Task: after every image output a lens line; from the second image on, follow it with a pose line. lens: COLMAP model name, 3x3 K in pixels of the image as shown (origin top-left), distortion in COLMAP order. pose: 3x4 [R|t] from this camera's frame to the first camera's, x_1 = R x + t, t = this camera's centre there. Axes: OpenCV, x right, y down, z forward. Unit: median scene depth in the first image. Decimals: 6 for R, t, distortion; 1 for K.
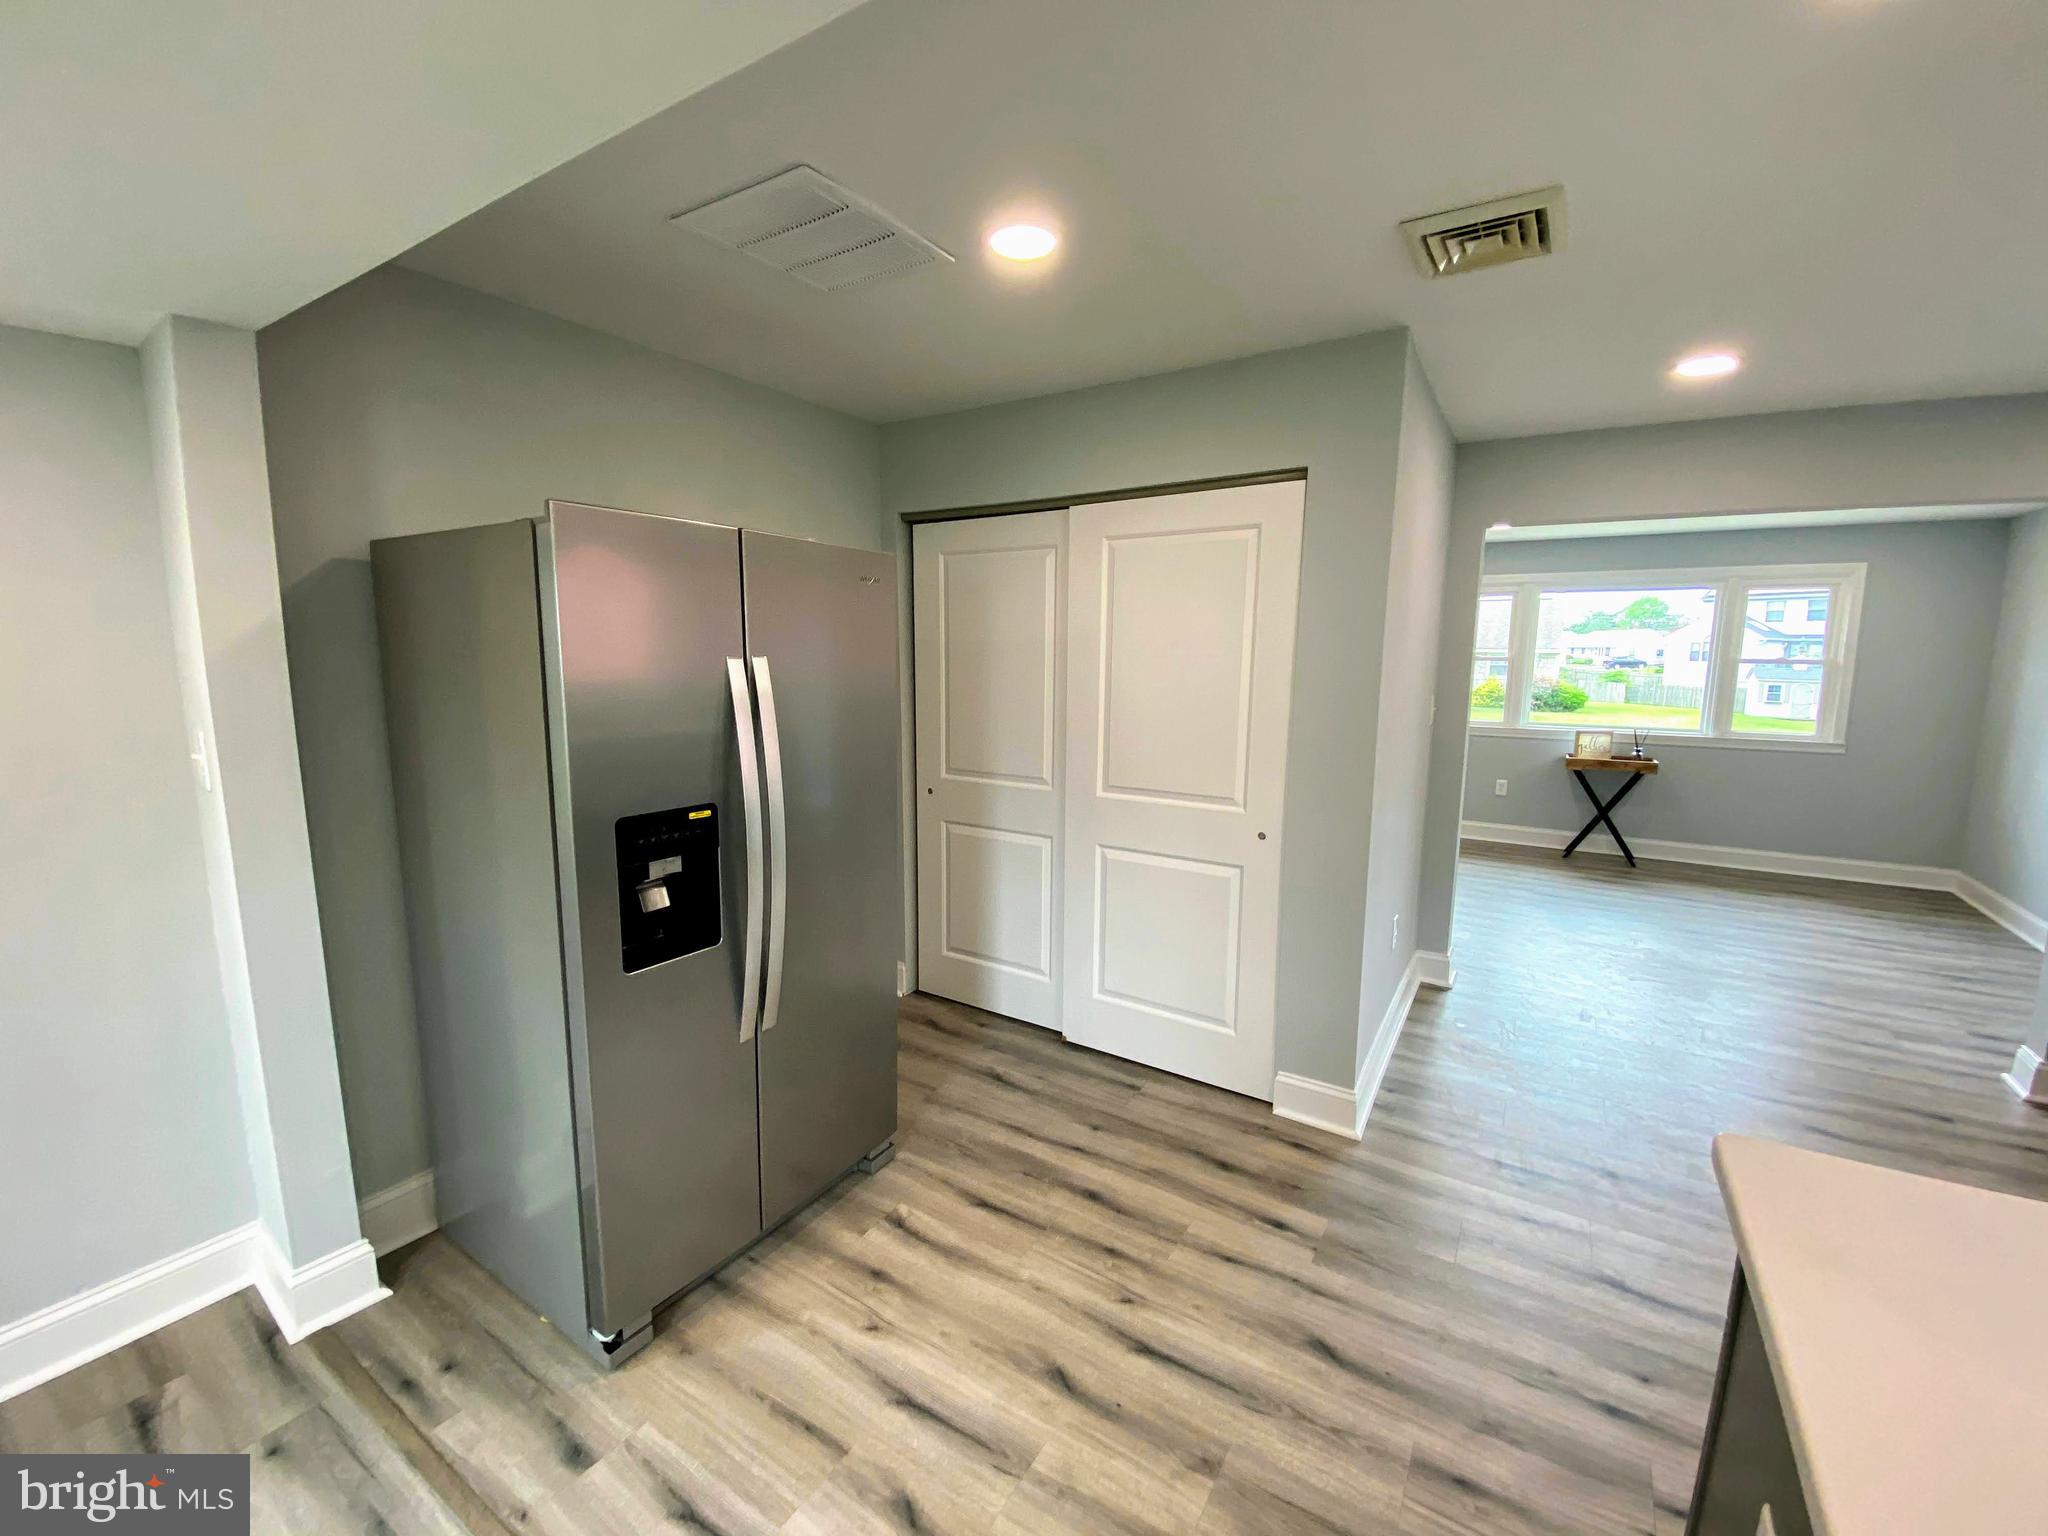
lens RADIAL K [[828.4, 0, 1021.7], [0, 828.4, 770.3], [0, 0, 1]] dist [0.025924, -0.023946]
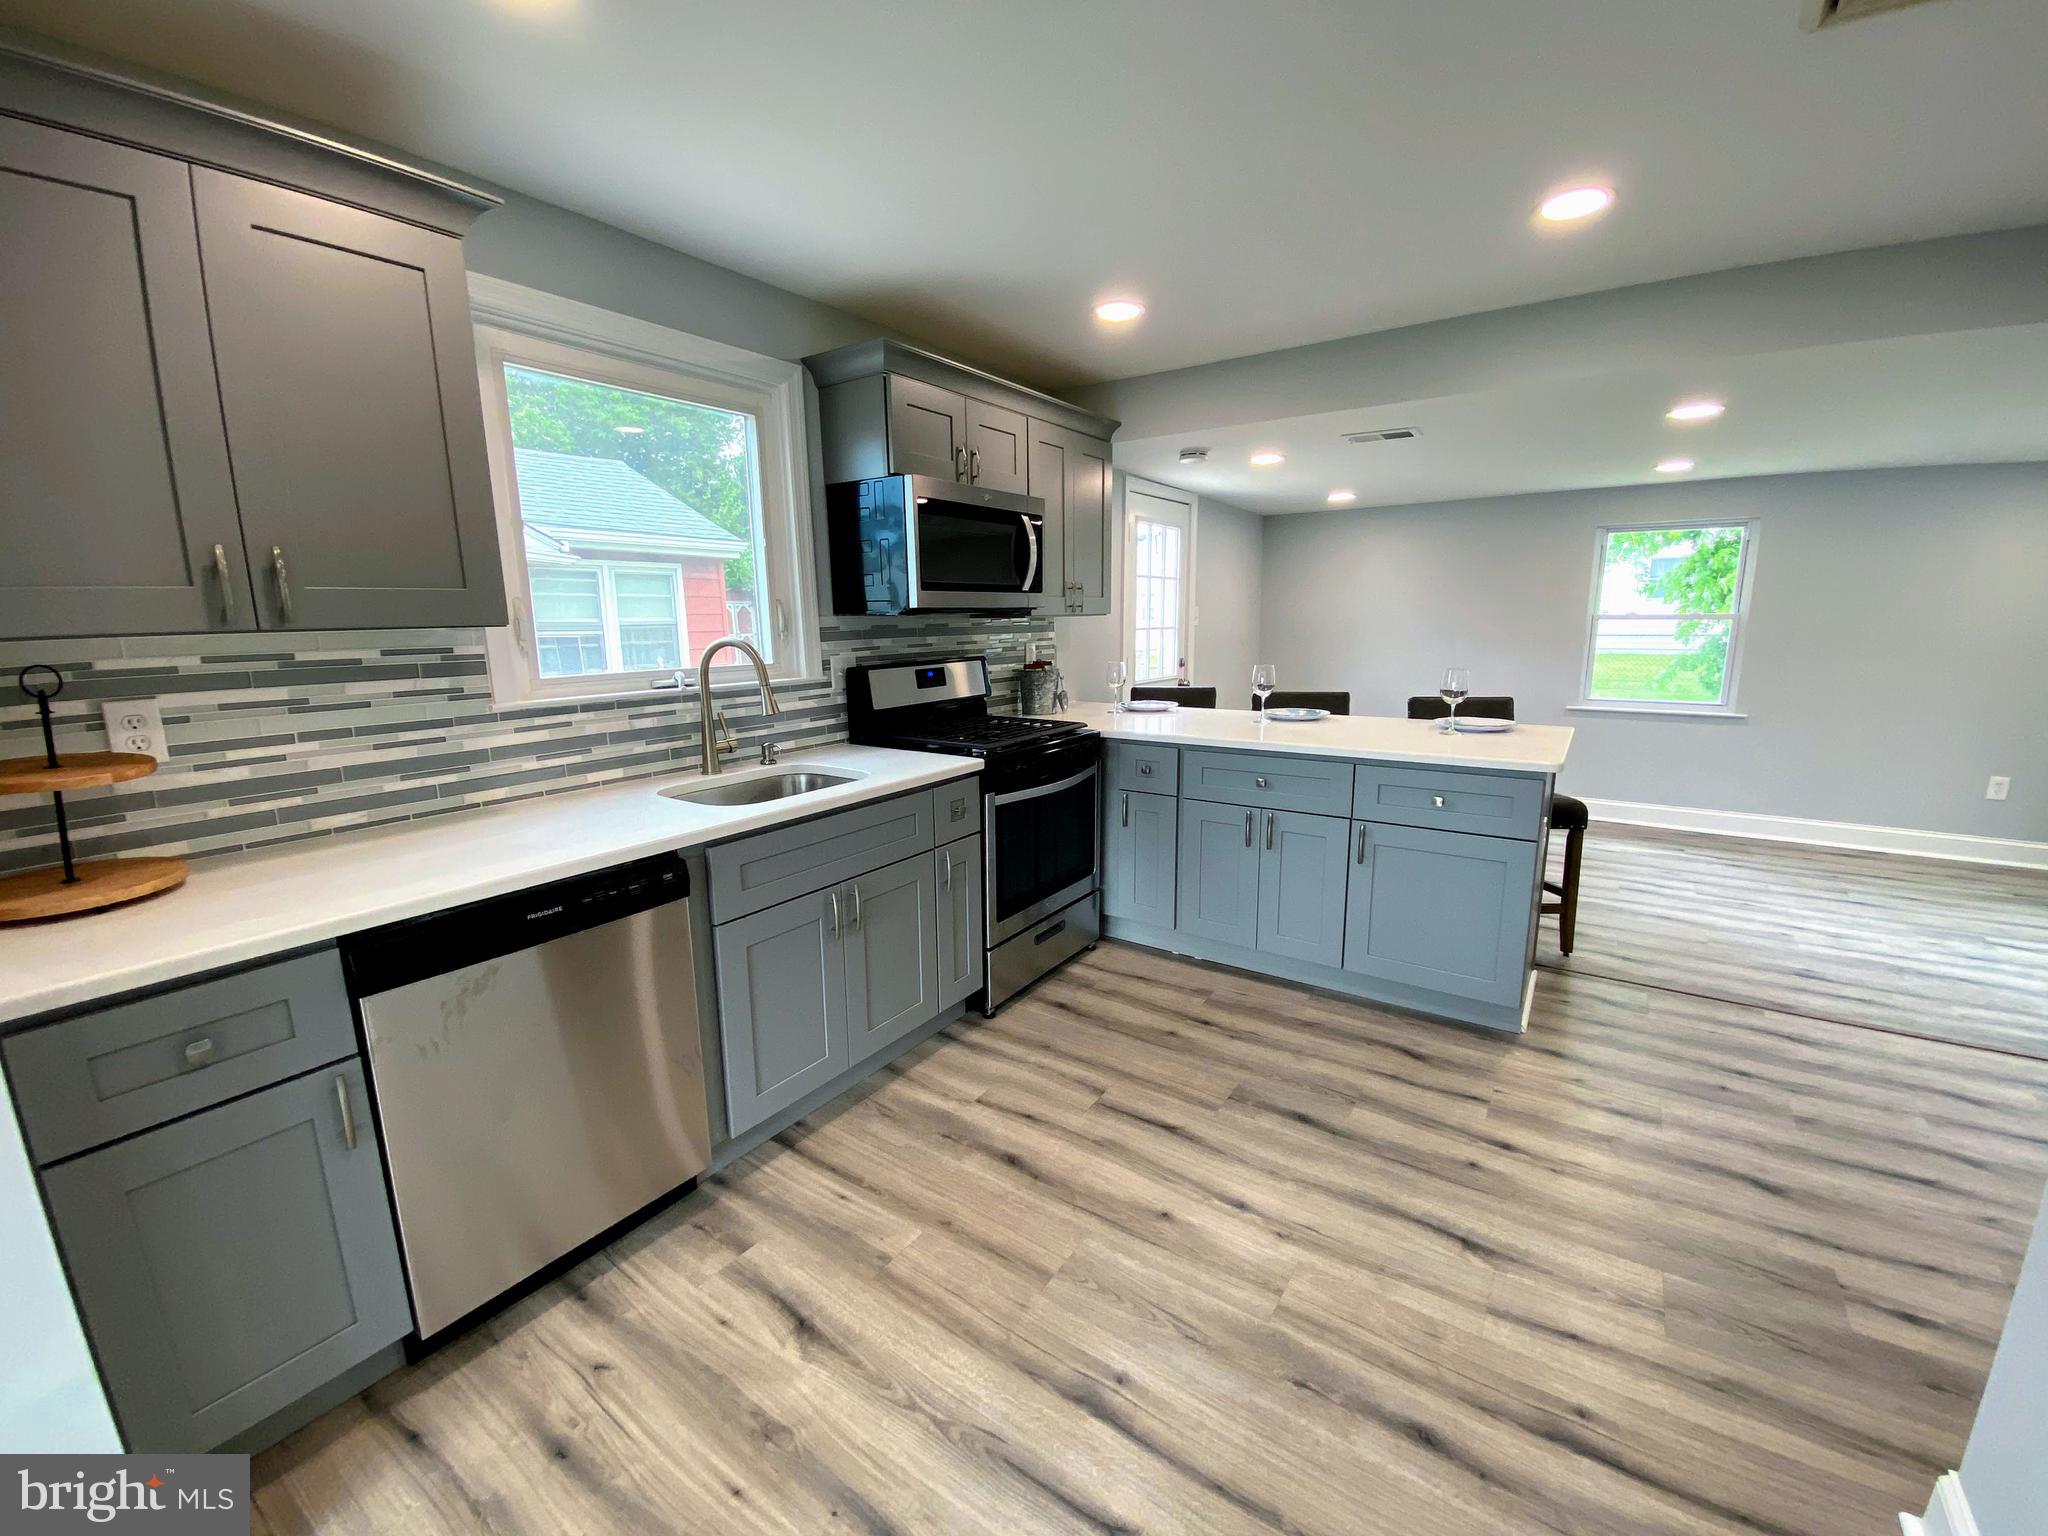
lens RADIAL K [[828.4, 0, 1021.7], [0, 828.4, 770.3], [0, 0, 1]] dist [0.025924, -0.023946]
pose [[-0.999019, -0.002797, 0.044186, 0.891125], [0.011661, 0.946142, 0.323541, -0.125107], [-0.042711, 0.323739, -0.945182, 1.305509]]
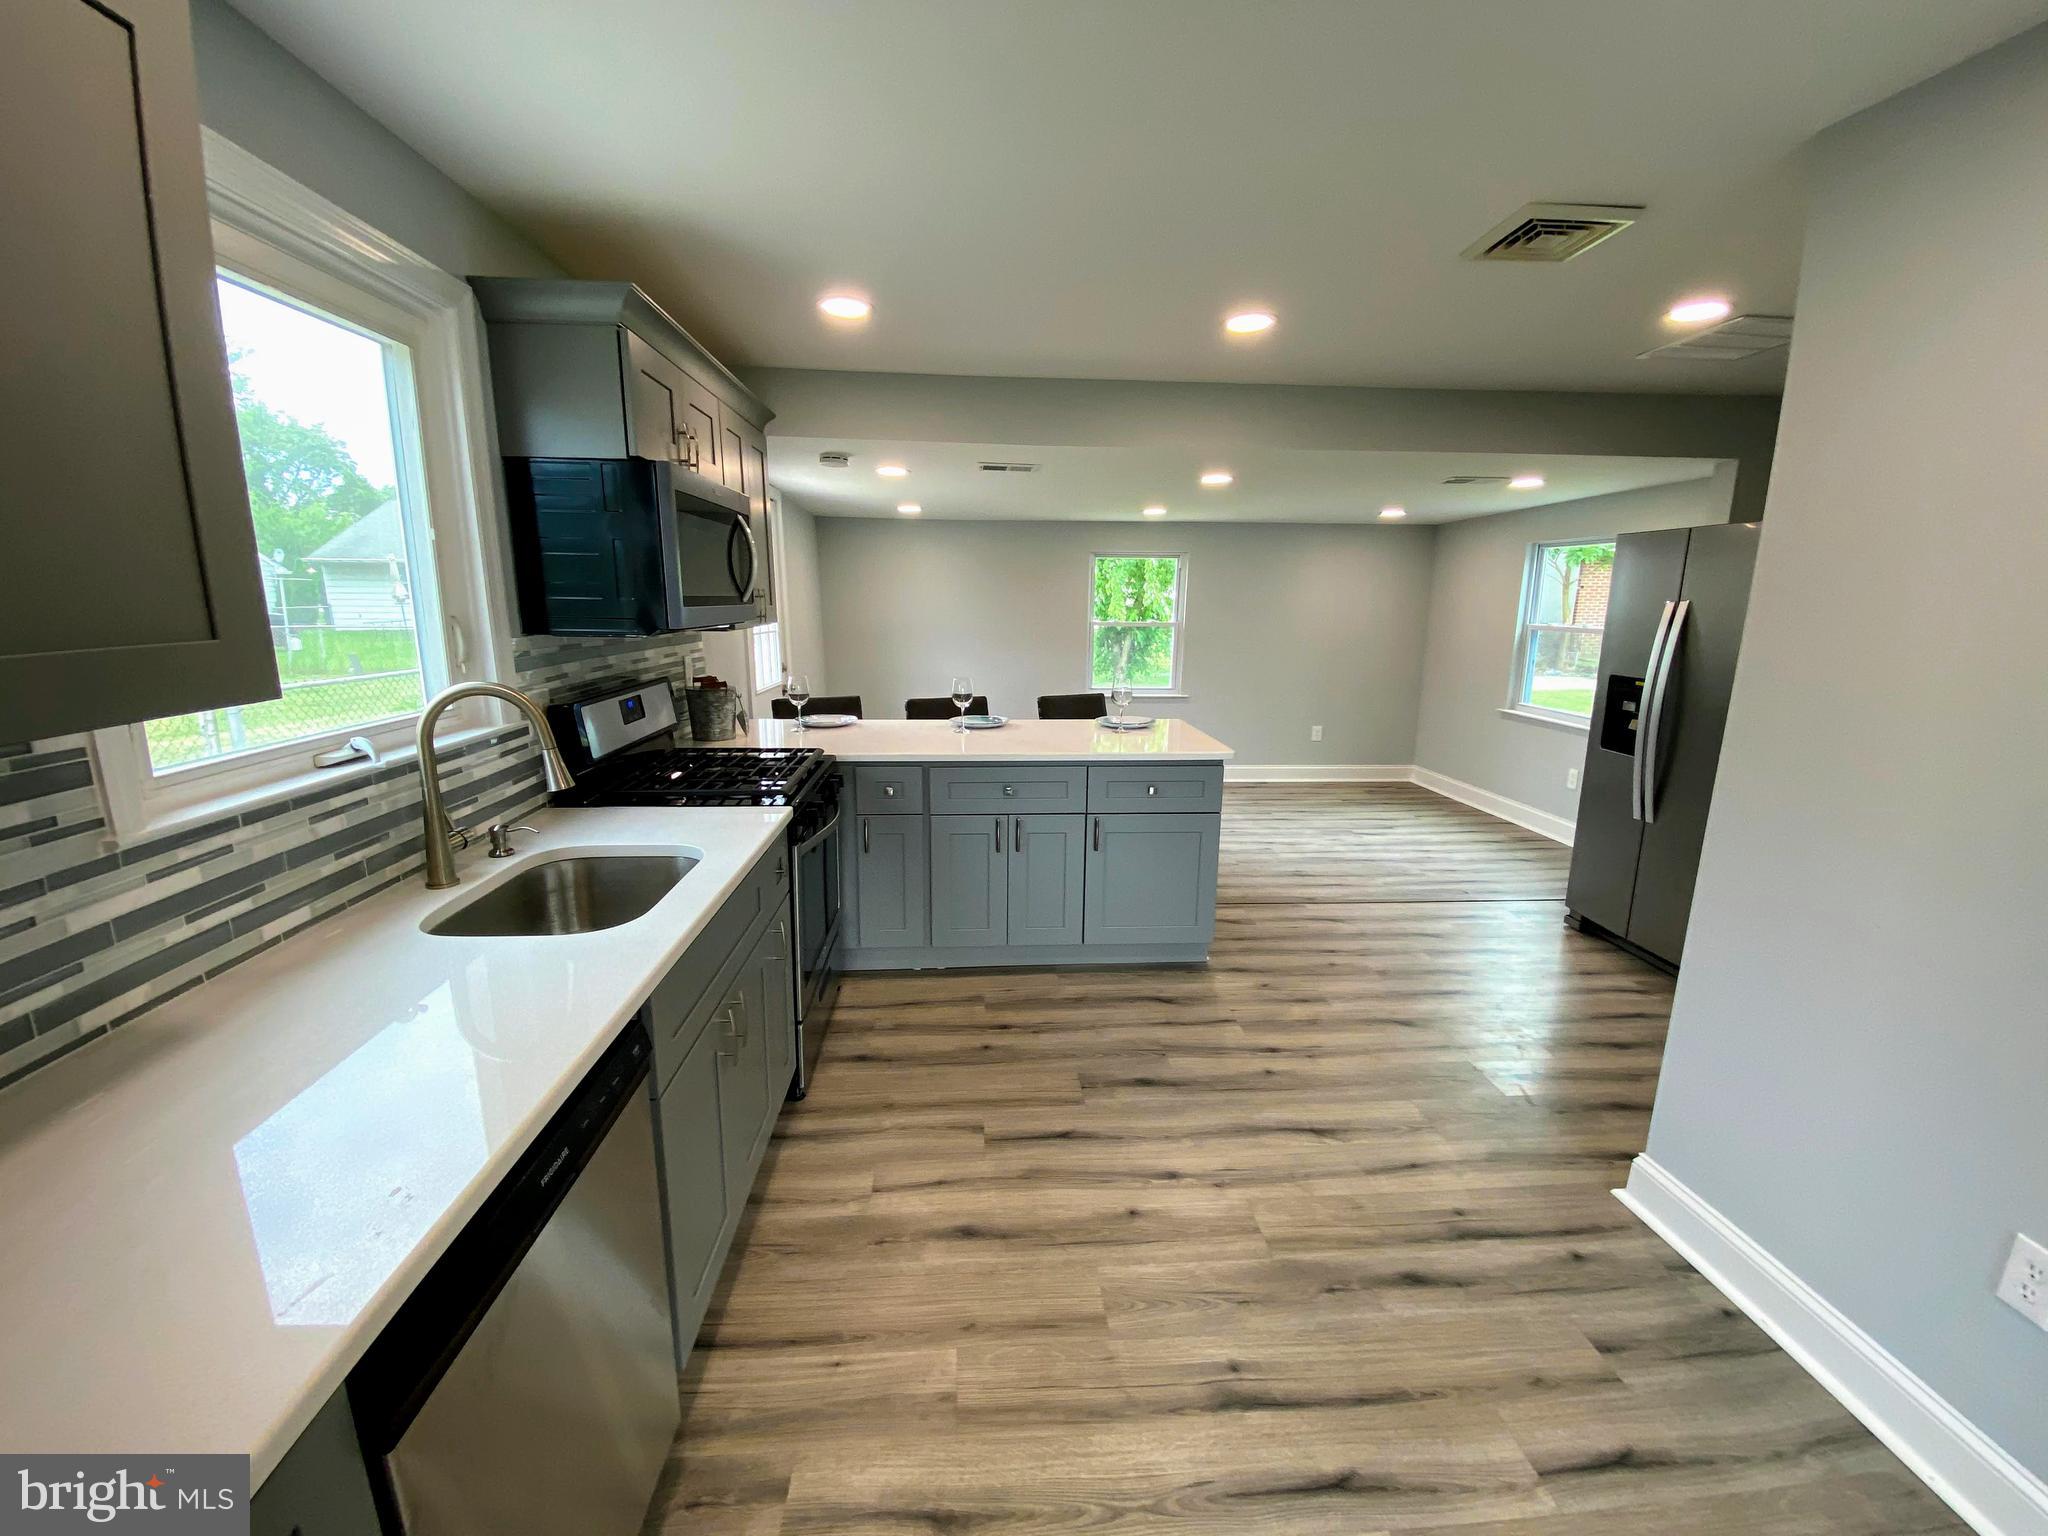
lens RADIAL K [[828.4, 0, 1021.7], [0, 828.4, 770.3], [0, 0, 1]] dist [0.025924, -0.023946]
pose [[-0.806106, 0.106005, -0.582199, 1.291113], [-0.099792, 0.945385, 0.310303, -0.142917], [0.583296, 0.308236, -0.751503, 1.134796]]
